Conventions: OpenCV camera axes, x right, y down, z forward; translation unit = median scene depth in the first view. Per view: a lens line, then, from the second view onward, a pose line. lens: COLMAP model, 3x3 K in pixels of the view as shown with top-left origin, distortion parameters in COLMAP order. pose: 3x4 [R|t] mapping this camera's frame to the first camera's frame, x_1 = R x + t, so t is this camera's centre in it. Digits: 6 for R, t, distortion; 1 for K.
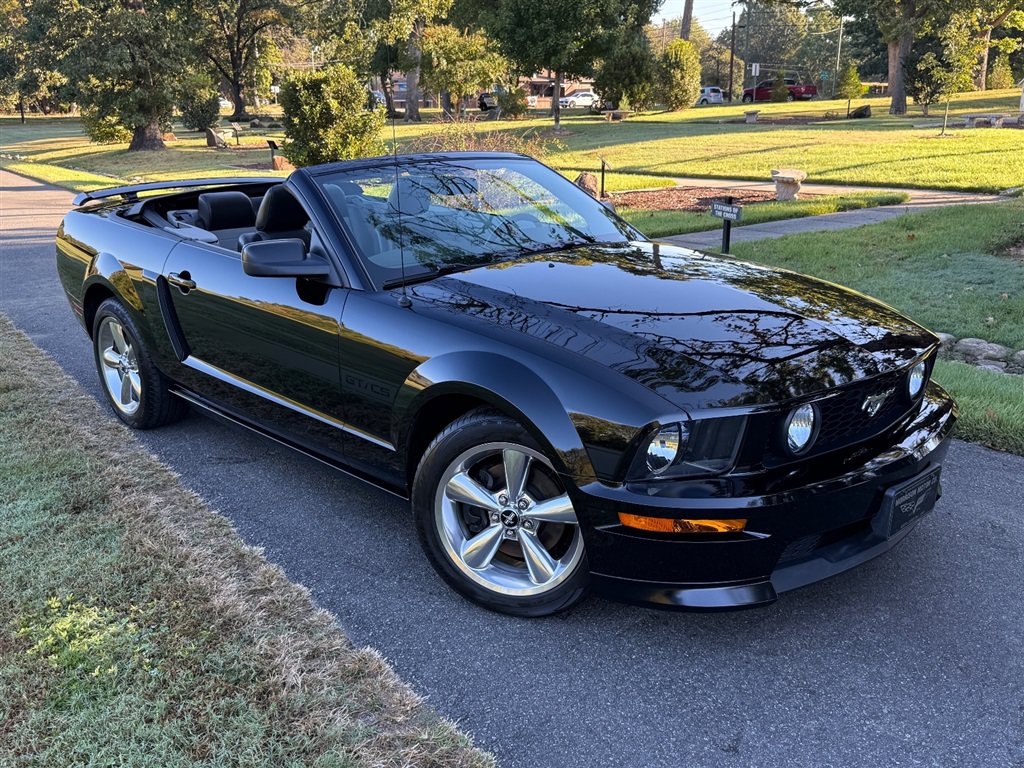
lens RADIAL K [[950.4, 0, 512.0], [0, 950.4, 384.0], [0, 0, 1]] dist [0.115289, -0.158108]
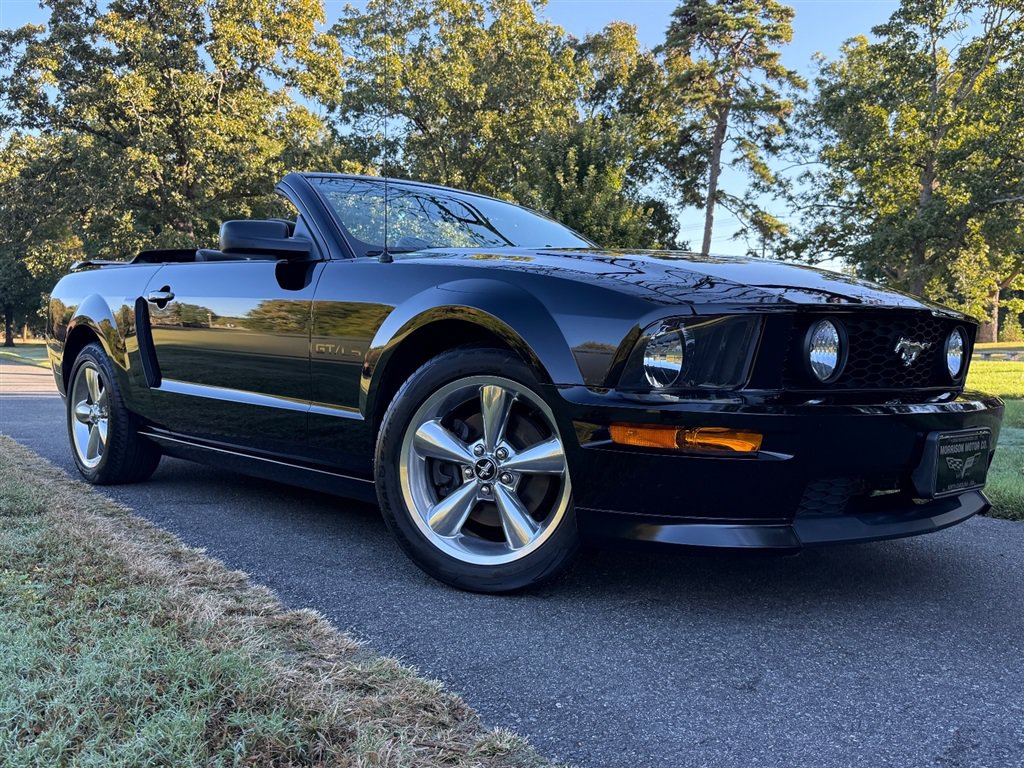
lens RADIAL K [[952.7, 0, 507.7], [0, 952.7, 401.4], [0, 0, 1]] dist [0.132792, -0.248837]
pose [[0.998846, 0.038341, -0.028908, 0.039563], [-0.044154, 0.969979, -0.239148, 0.280420], [0.018871, 0.240148, 0.970553, 0.149848]]
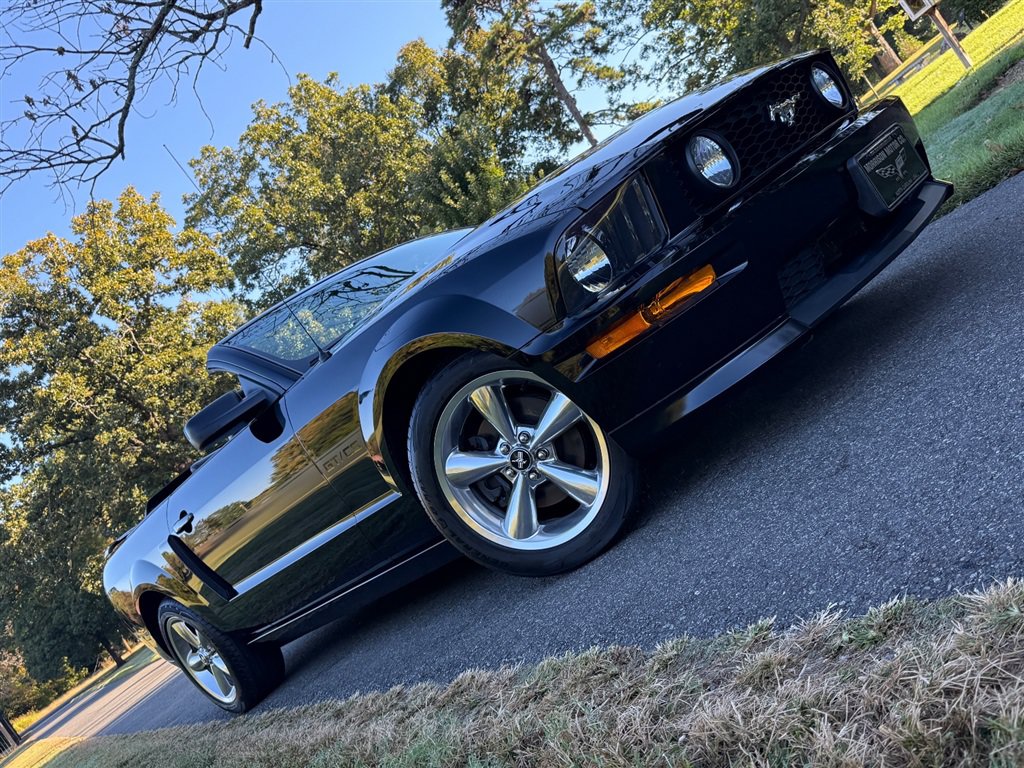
lens RADIAL K [[952.7, 0, 507.7], [0, 952.7, 401.4], [0, 0, 1]] dist [0.132792, -0.248837]
pose [[0.816361, -0.574750, -0.056719, 0.066900], [0.541598, 0.795959, -0.270410, 0.321232], [0.200564, 0.190033, 0.961073, 0.147822]]
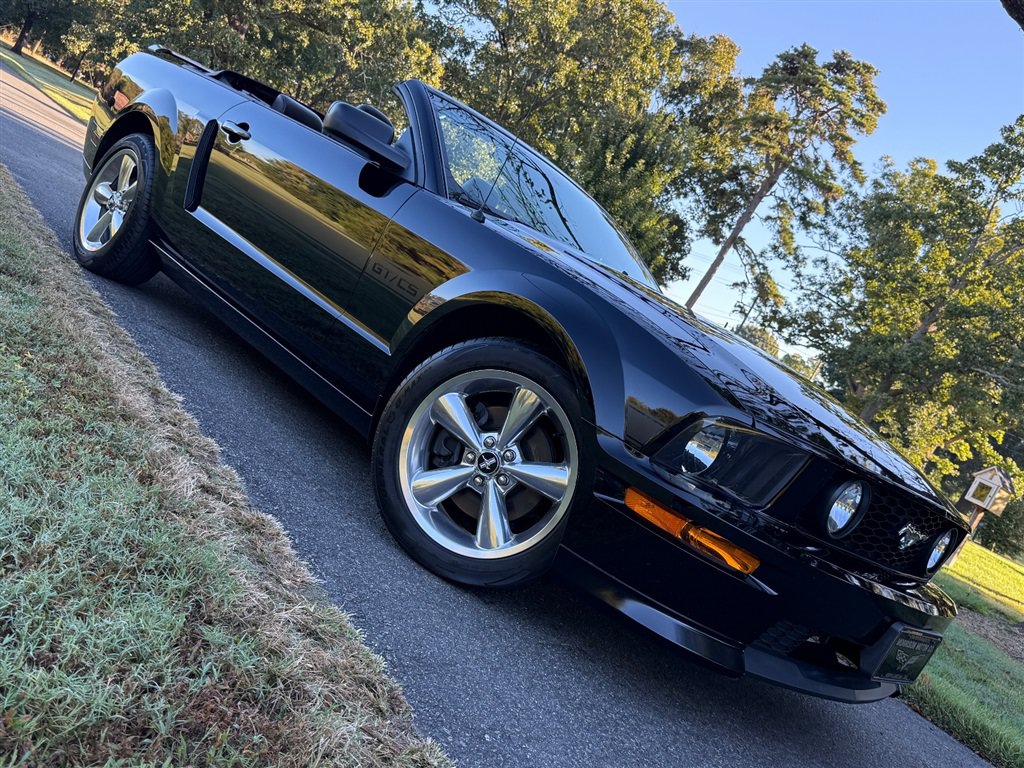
lens RADIAL K [[953.3, 0, 498.4], [0, 953.3, 384.9], [0, 0, 1]] dist [0.142680, -0.269899]
pose [[0.881190, 0.471138, 0.039164, -0.059761], [-0.453767, 0.866122, -0.209589, 0.251505], [-0.132666, 0.166917, 0.977005, 0.141521]]
